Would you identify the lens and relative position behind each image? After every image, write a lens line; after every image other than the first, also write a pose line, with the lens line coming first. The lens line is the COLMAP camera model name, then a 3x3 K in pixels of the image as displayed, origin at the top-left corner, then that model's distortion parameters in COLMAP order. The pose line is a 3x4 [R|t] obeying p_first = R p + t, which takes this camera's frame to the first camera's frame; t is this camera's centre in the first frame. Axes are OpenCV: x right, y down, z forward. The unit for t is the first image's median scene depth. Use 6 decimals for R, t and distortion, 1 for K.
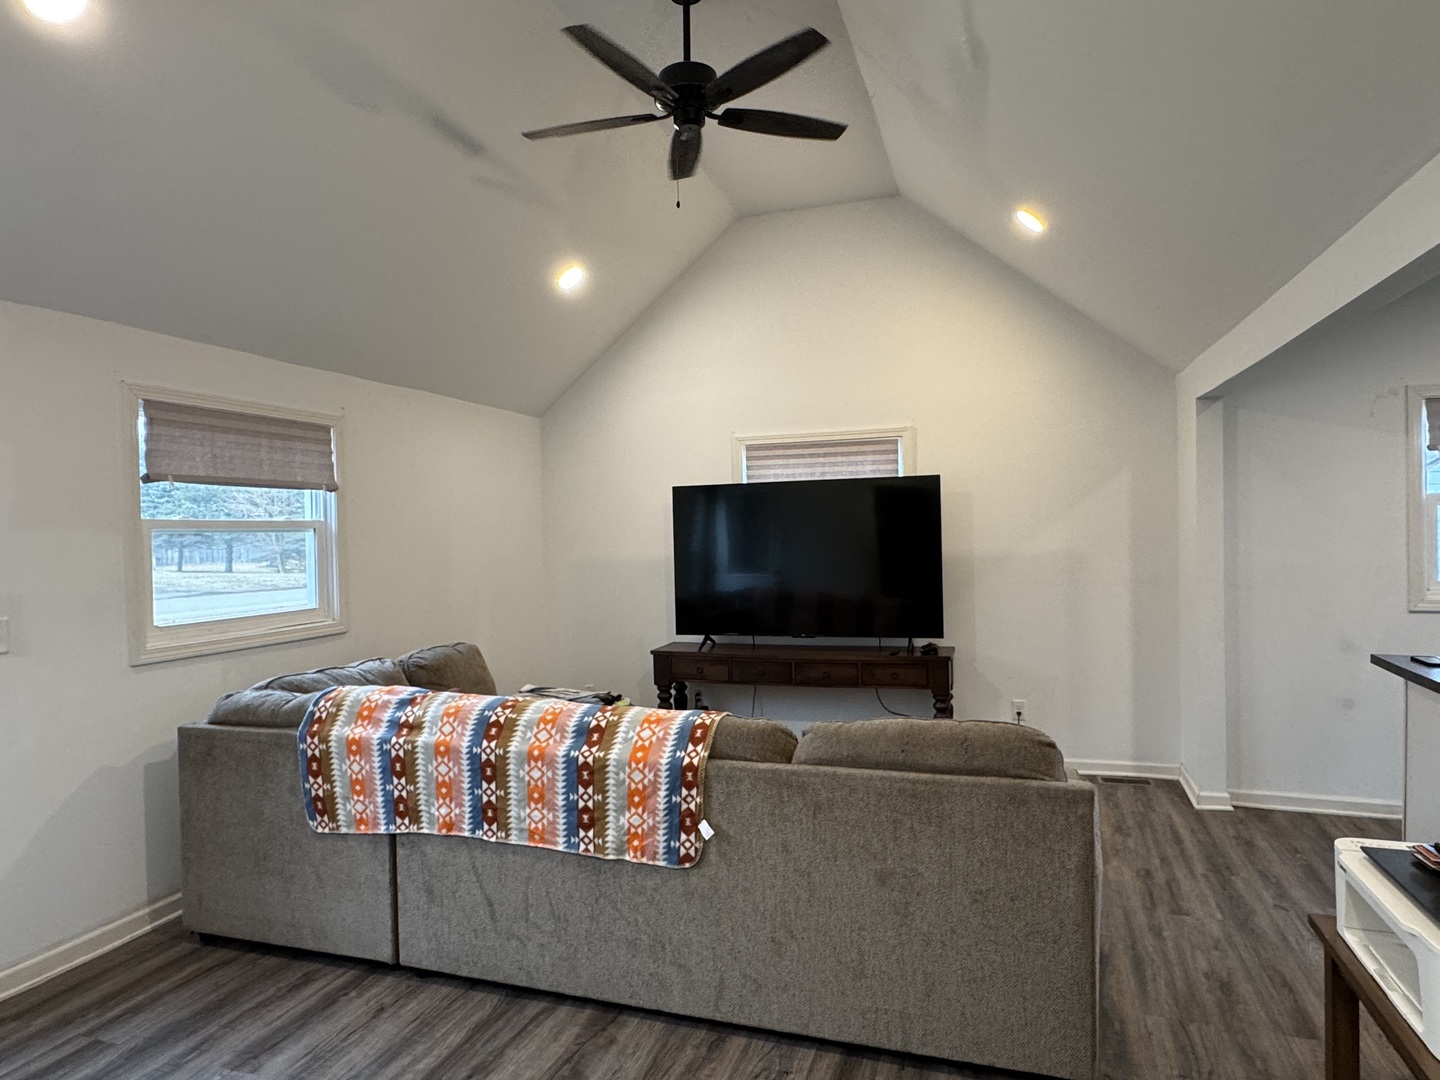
lens RADIAL K [[878.3, 0, 718.5], [0, 878.3, 542.4], [0, 0, 1]] dist [-0.002333, 0.001678]
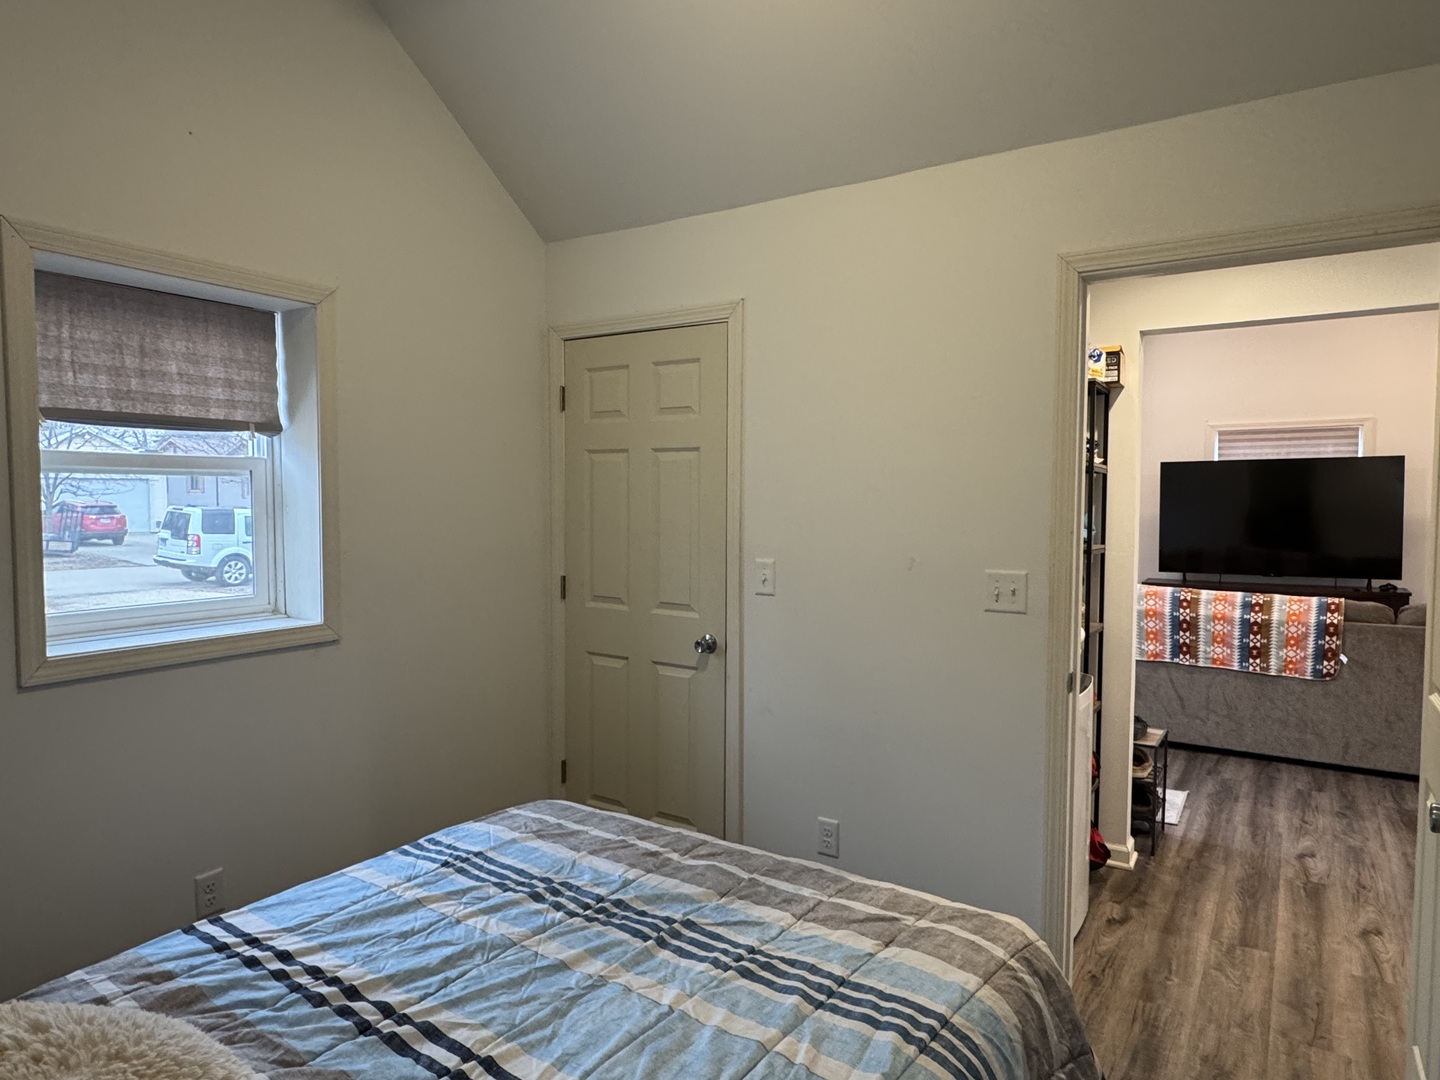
lens RADIAL K [[878.3, 0, 710.3], [0, 878.3, 540.6], [0, 0, 1]] dist [-0.002333, 0.001678]
pose [[0.965713, 0.030284, -0.257839, -0.709208], [-0.020950, 0.999025, 0.038872, 0.036082], [0.258765, -0.032137, 0.965406, -0.934538]]
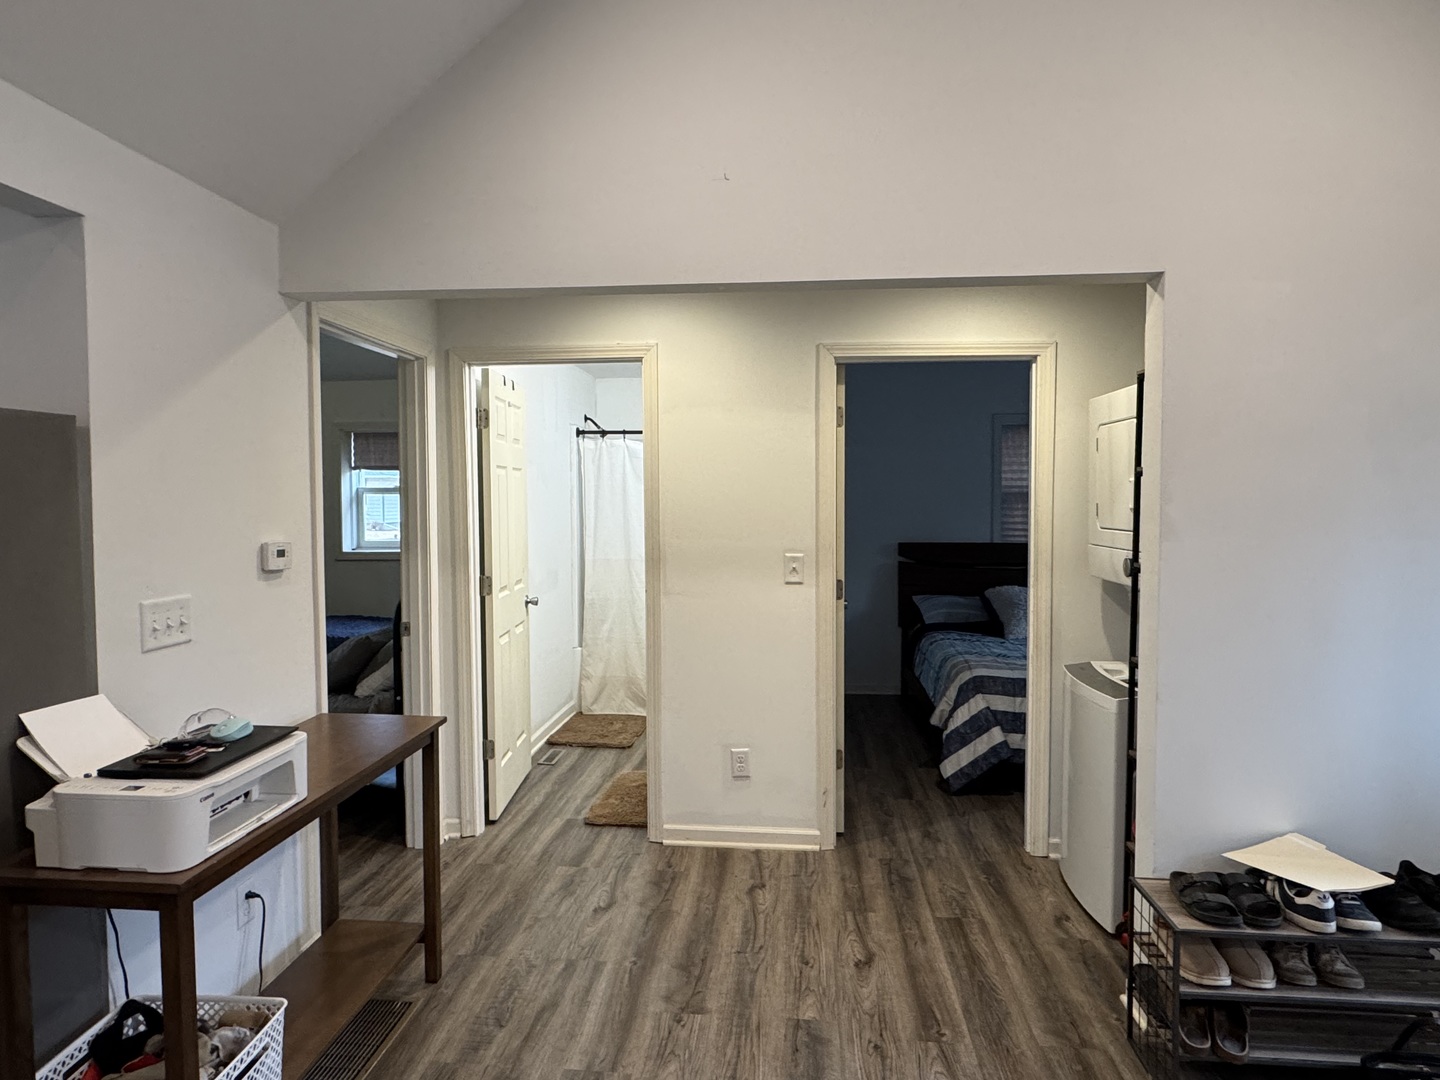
lens RADIAL K [[878.3, 0, 723.4], [0, 878.3, 542.6], [0, 0, 1]] dist [-0.002333, 0.001678]
pose [[-0.969222, 0.026433, -0.244765, 0.150177], [0.009199, 0.997413, 0.071288, -0.017972], [0.246016, 0.066842, -0.966958, 1.081194]]
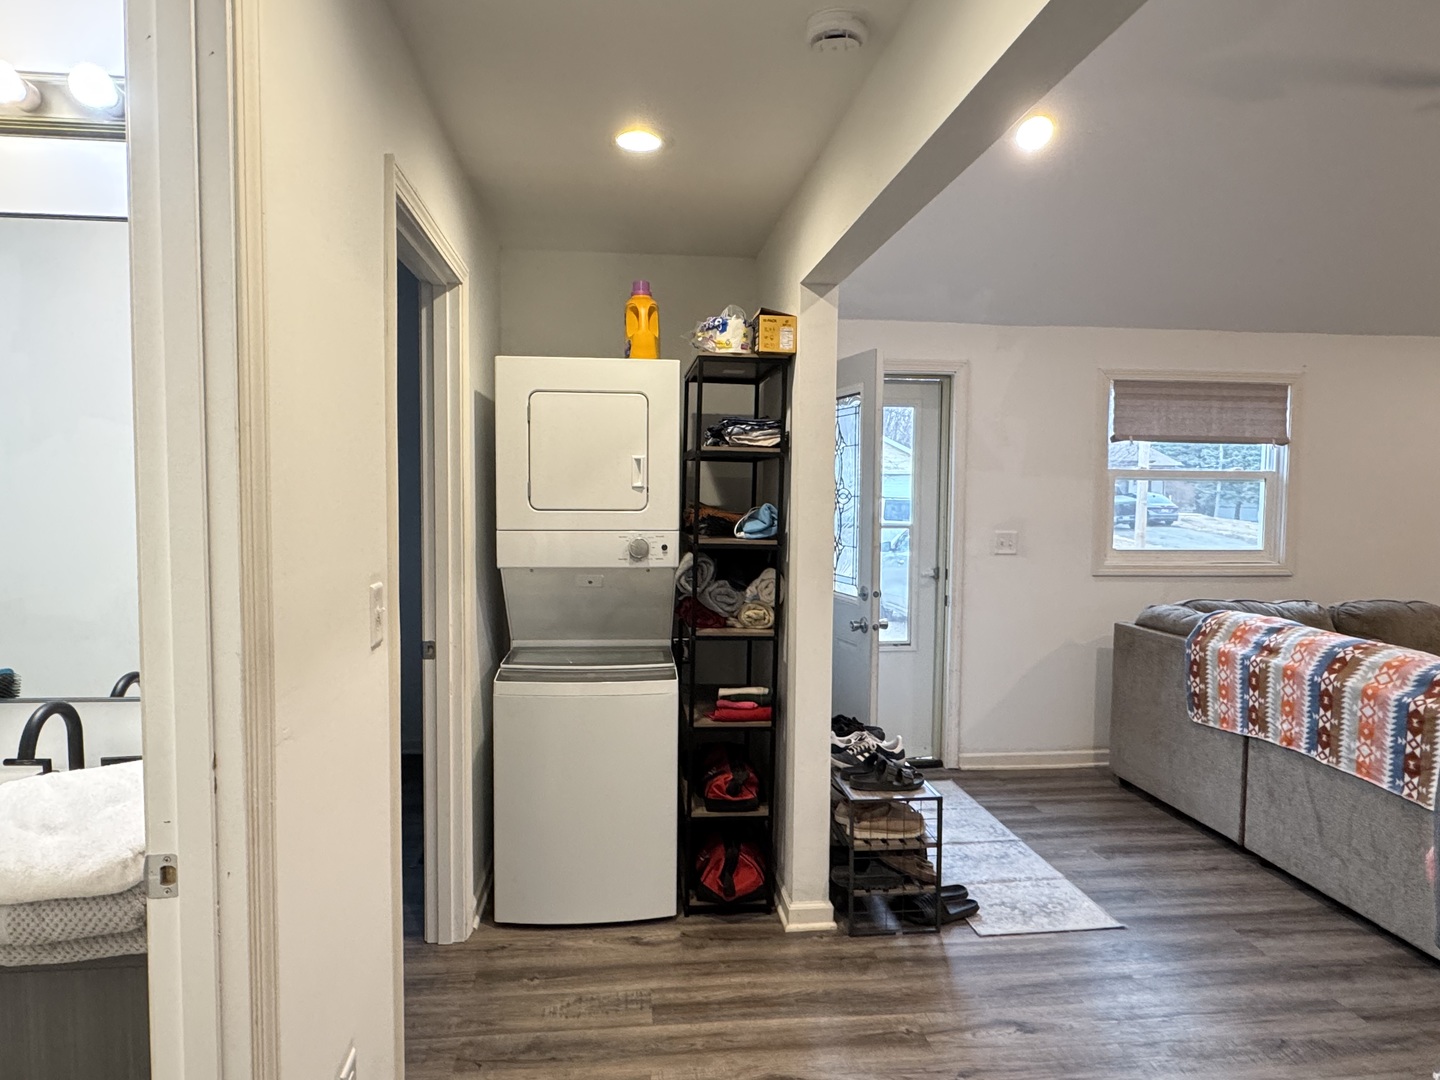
lens RADIAL K [[878.3, 0, 708.8], [0, 878.3, 540.8], [0, 0, 1]] dist [-0.002333, 0.001678]
pose [[0.416559, 0.075688, -0.905952, 0.377193], [-0.029862, 0.997130, 0.069574, 0.009223], [0.908618, -0.001928, 0.417624, -0.149095]]
